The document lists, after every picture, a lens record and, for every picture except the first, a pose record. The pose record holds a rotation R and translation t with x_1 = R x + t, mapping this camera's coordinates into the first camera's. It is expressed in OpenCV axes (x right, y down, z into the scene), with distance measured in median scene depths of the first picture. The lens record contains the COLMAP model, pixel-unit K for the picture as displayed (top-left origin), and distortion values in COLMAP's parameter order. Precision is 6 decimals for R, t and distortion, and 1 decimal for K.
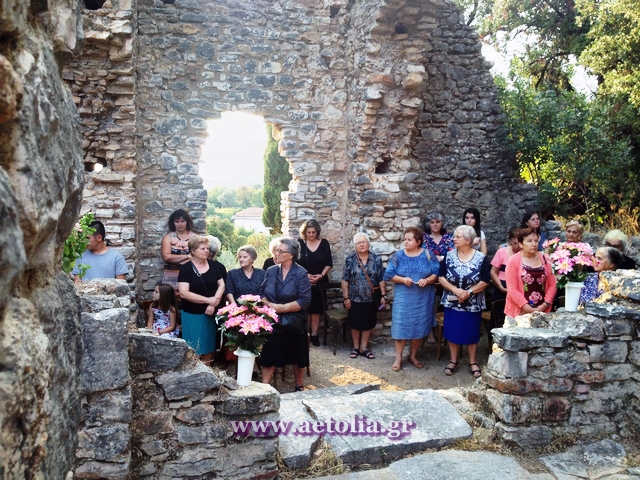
lens RADIAL K [[602.3, 0, 320.0], [0, 602.3, 240.0], [0, 0, 1]] dist [0.199509, -0.457805]
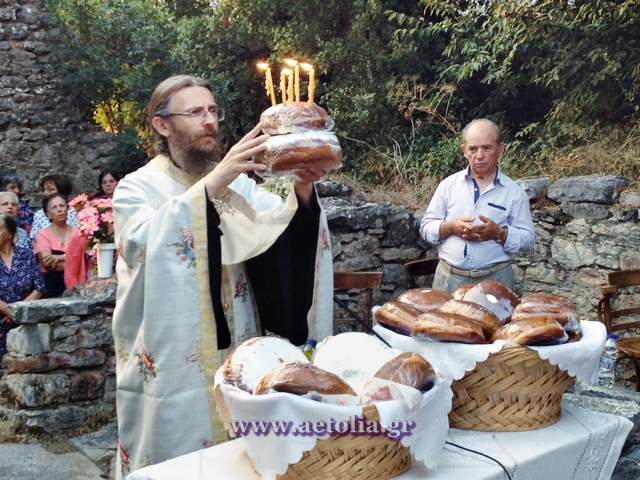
lens RADIAL K [[1186.9, 0, 340.9], [0, 1186.9, 239.6], [0, 0, 1]] dist [0.171498, -0.244570]
pose [[0.897552, -0.063716, 0.436281, -0.018071], [0.065594, 0.997788, 0.010776, 0.046362], [-0.436003, 0.018946, 0.899746, -0.469364]]
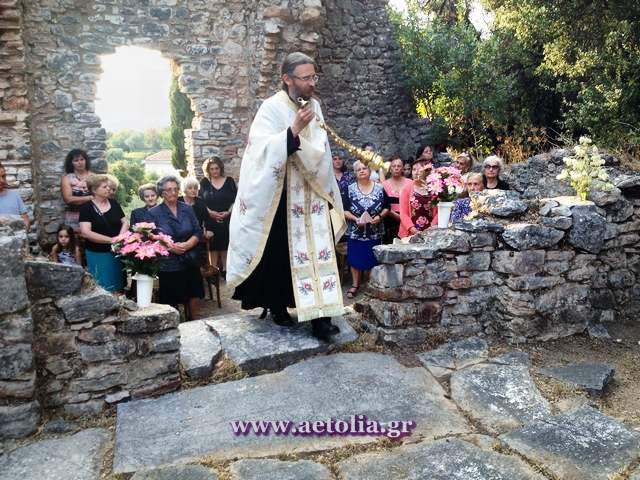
lens RADIAL K [[602.3, 0, 320.0], [0, 602.3, 240.0], [0, 0, 1]] dist [0.199509, -0.457805]
pose [[0.990690, -0.042786, 0.129239, 0.027732], [0.030545, 0.994983, 0.095262, 0.017392], [-0.132666, -0.090428, 0.987027, -0.050809]]
